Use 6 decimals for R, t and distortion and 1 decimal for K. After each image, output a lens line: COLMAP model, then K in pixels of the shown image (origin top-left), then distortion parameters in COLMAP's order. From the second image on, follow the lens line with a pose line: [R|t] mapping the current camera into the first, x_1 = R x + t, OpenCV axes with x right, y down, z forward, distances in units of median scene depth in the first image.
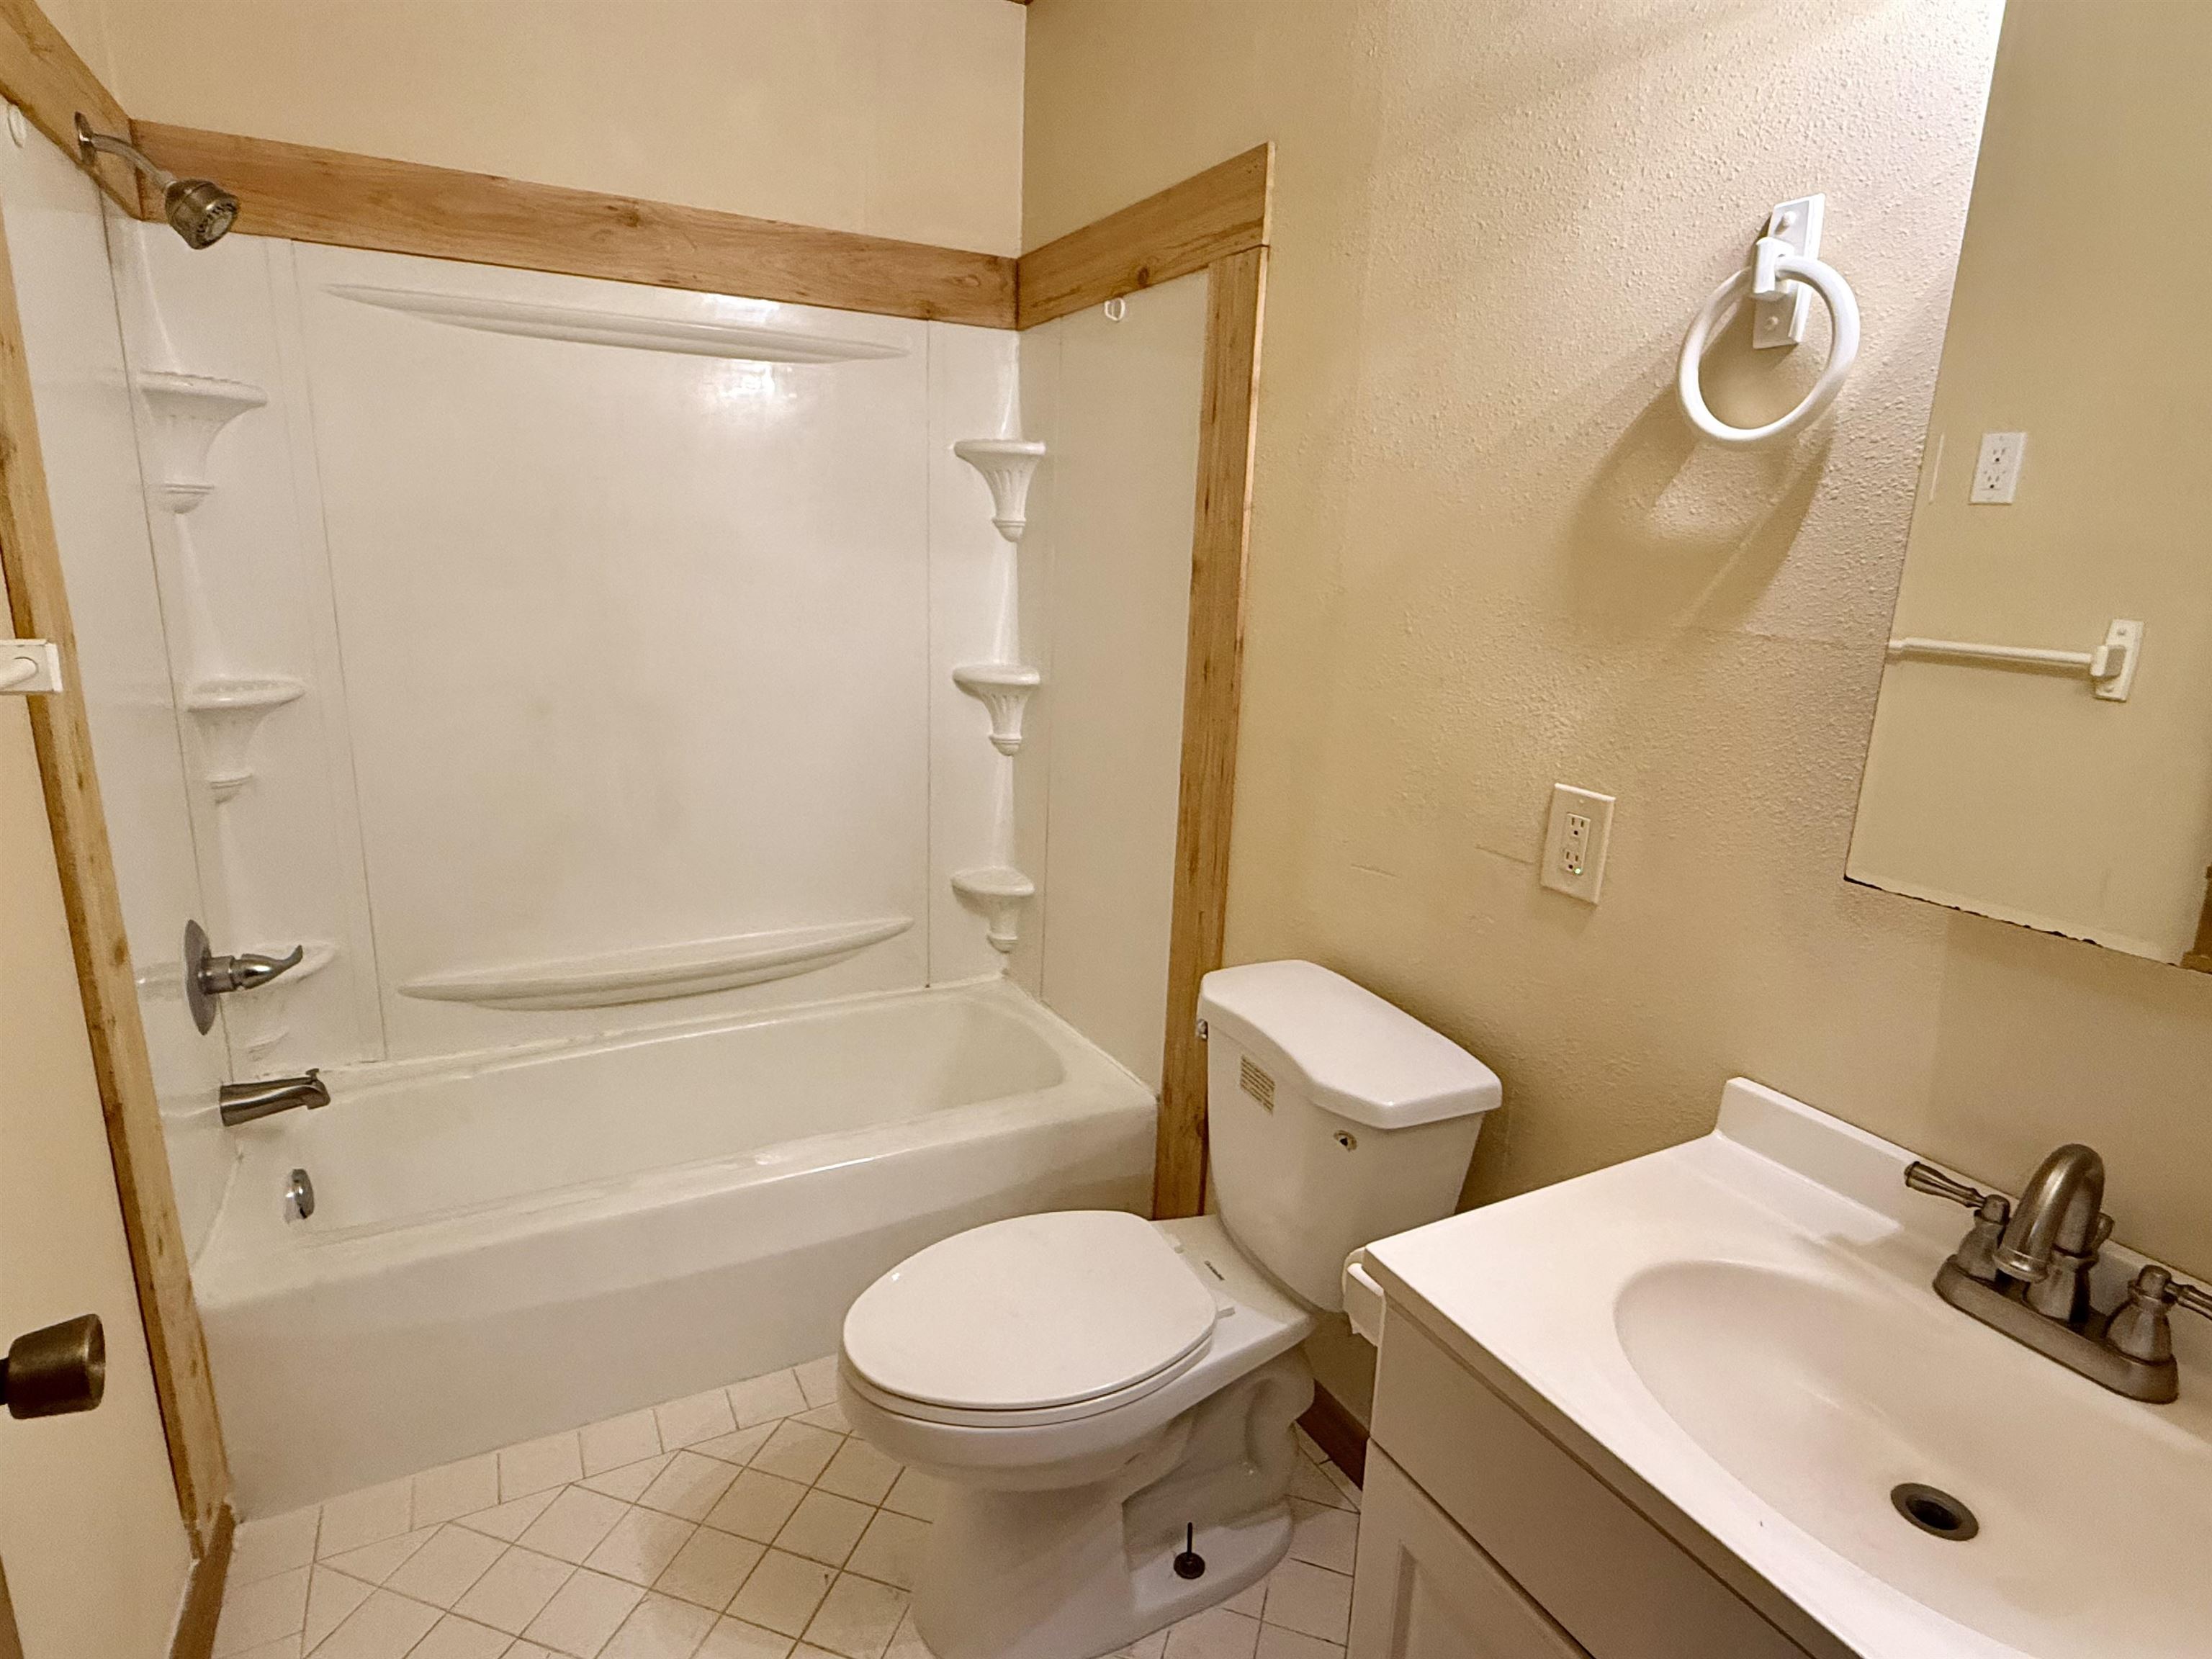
lens RADIAL K [[1170.6, 0, 1104.5], [0, 1170.6, 829.7], [0, 0, 1]] dist [-0.015028, 0.002038]
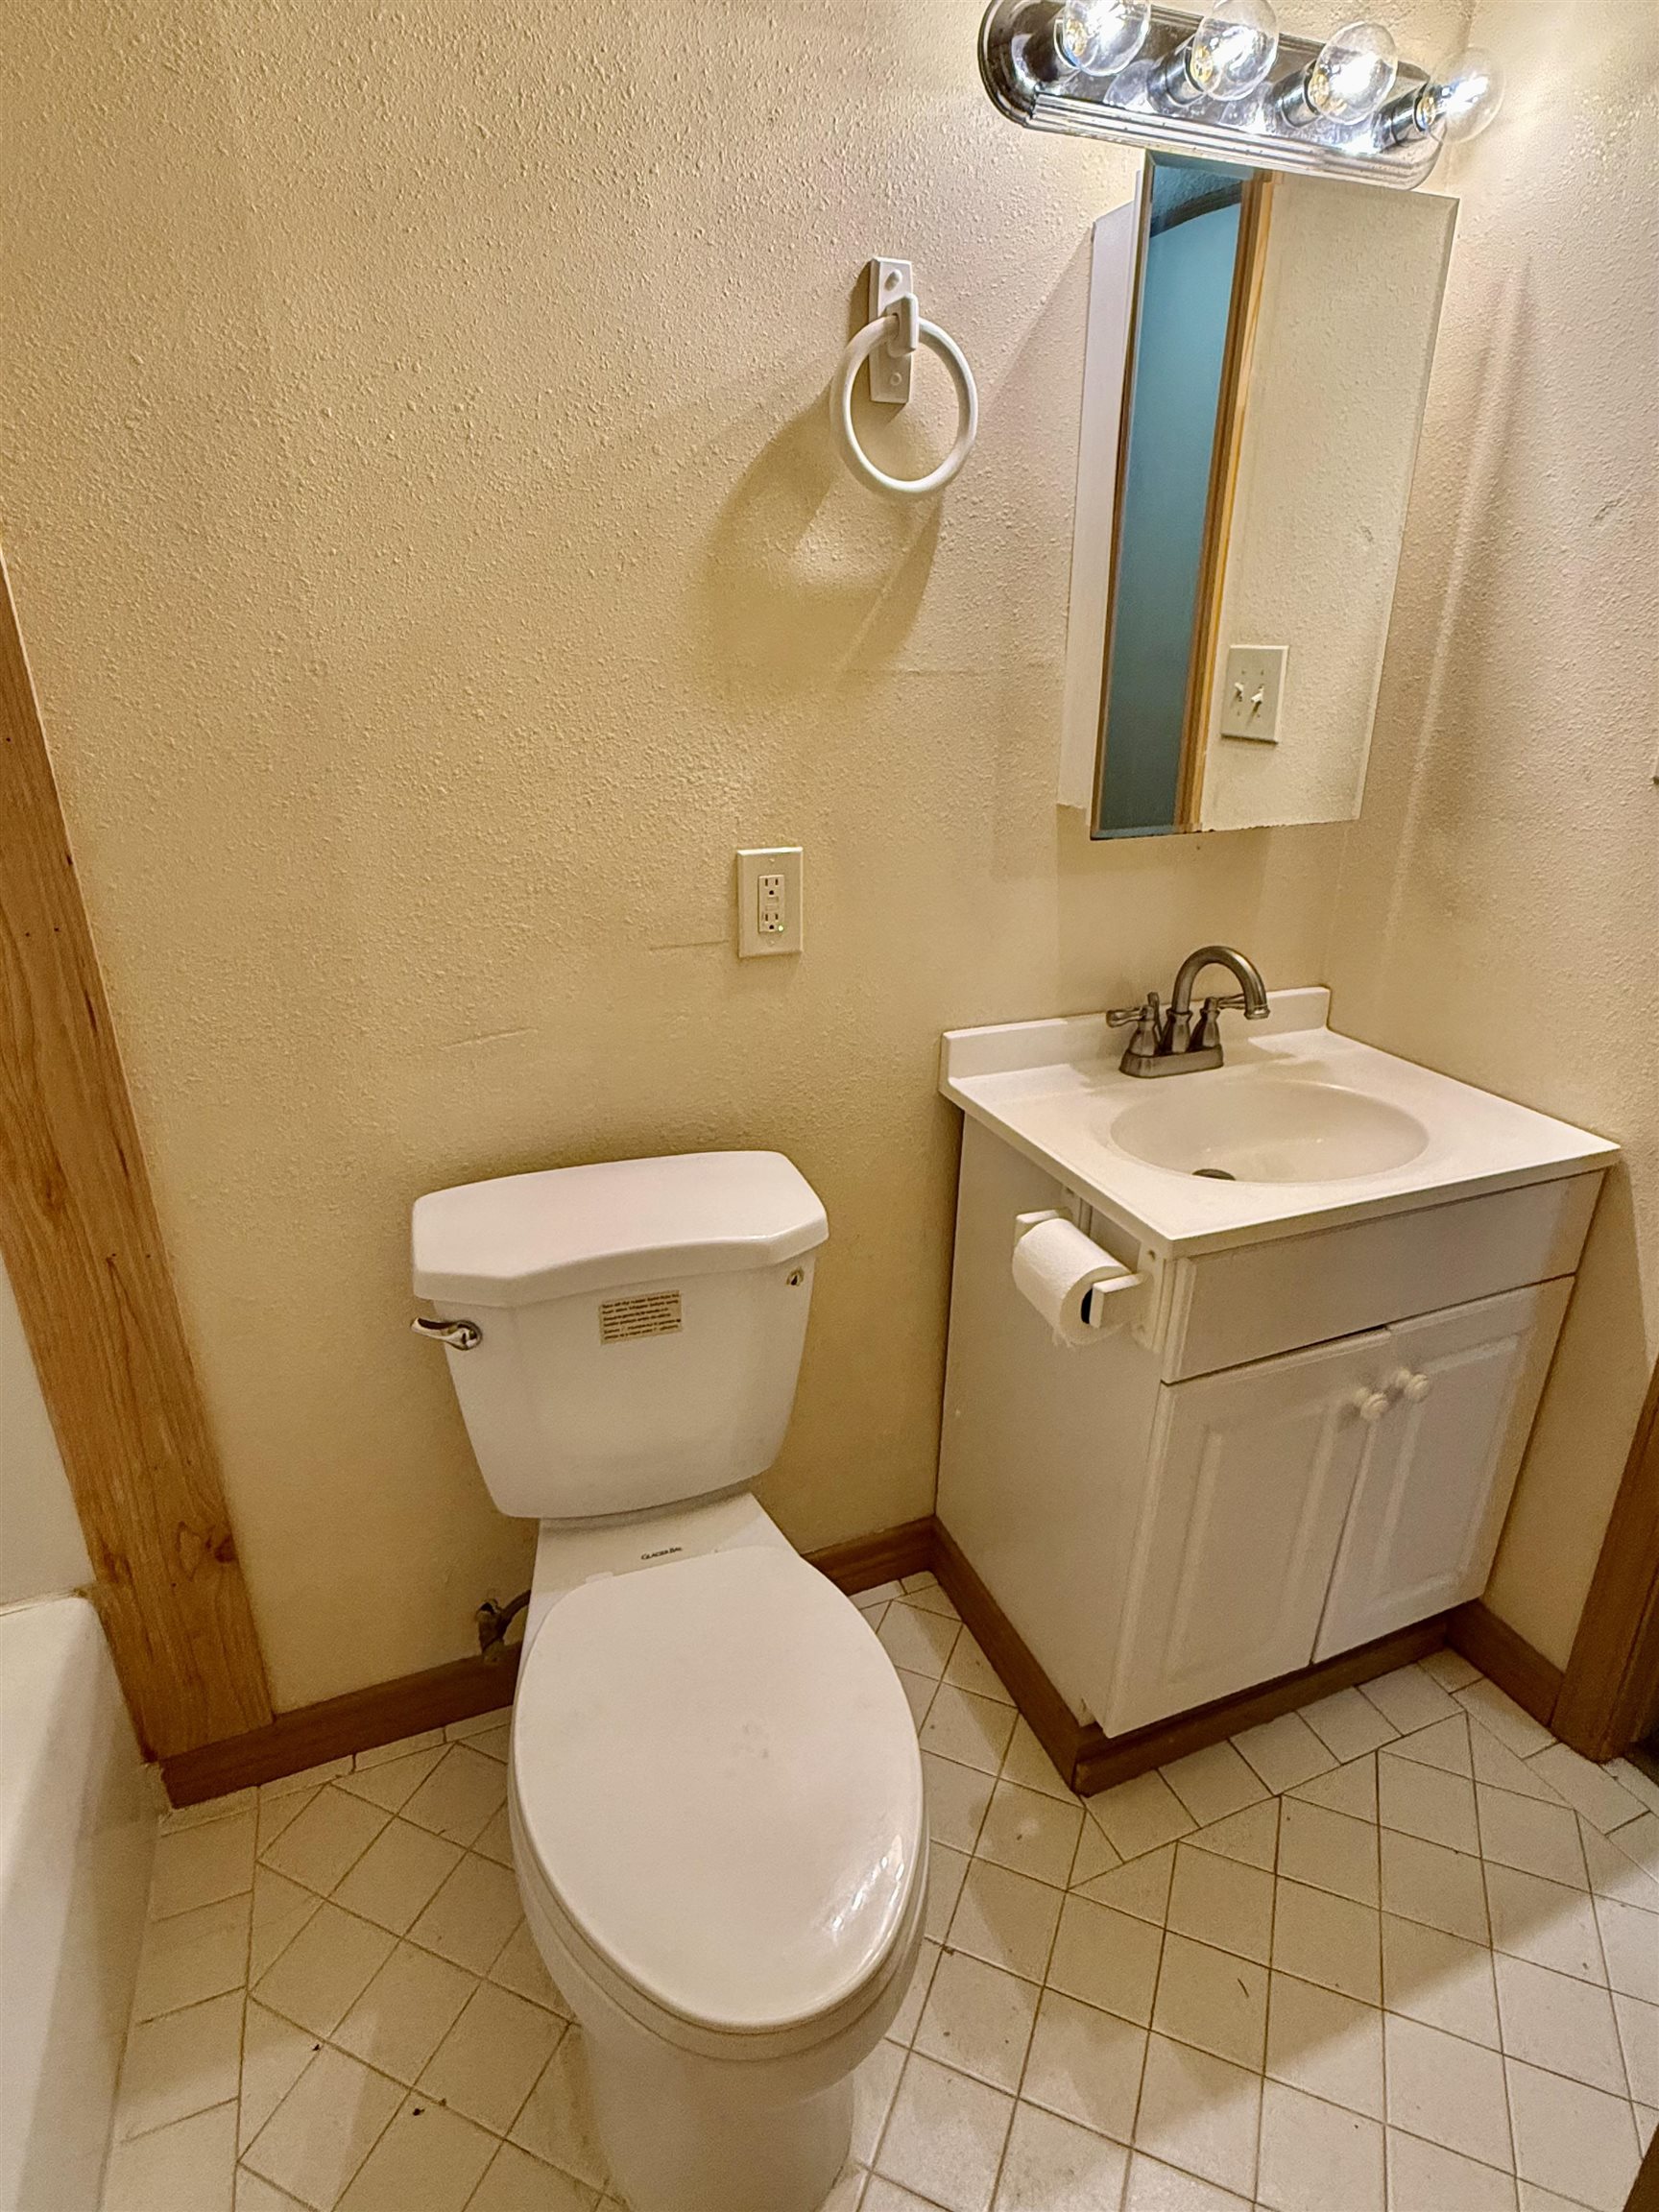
lens RADIAL K [[1170.6, 0, 831.3], [0, 1170.6, 1105.9], [0, 0, 1]] dist [-0.015028, 0.002038]
pose [[0.097024, -0.400022, 0.911355, -0.593531], [0.240937, 0.897880, 0.368457, -0.194174], [-0.965679, 0.183830, 0.183496, 0.805427]]
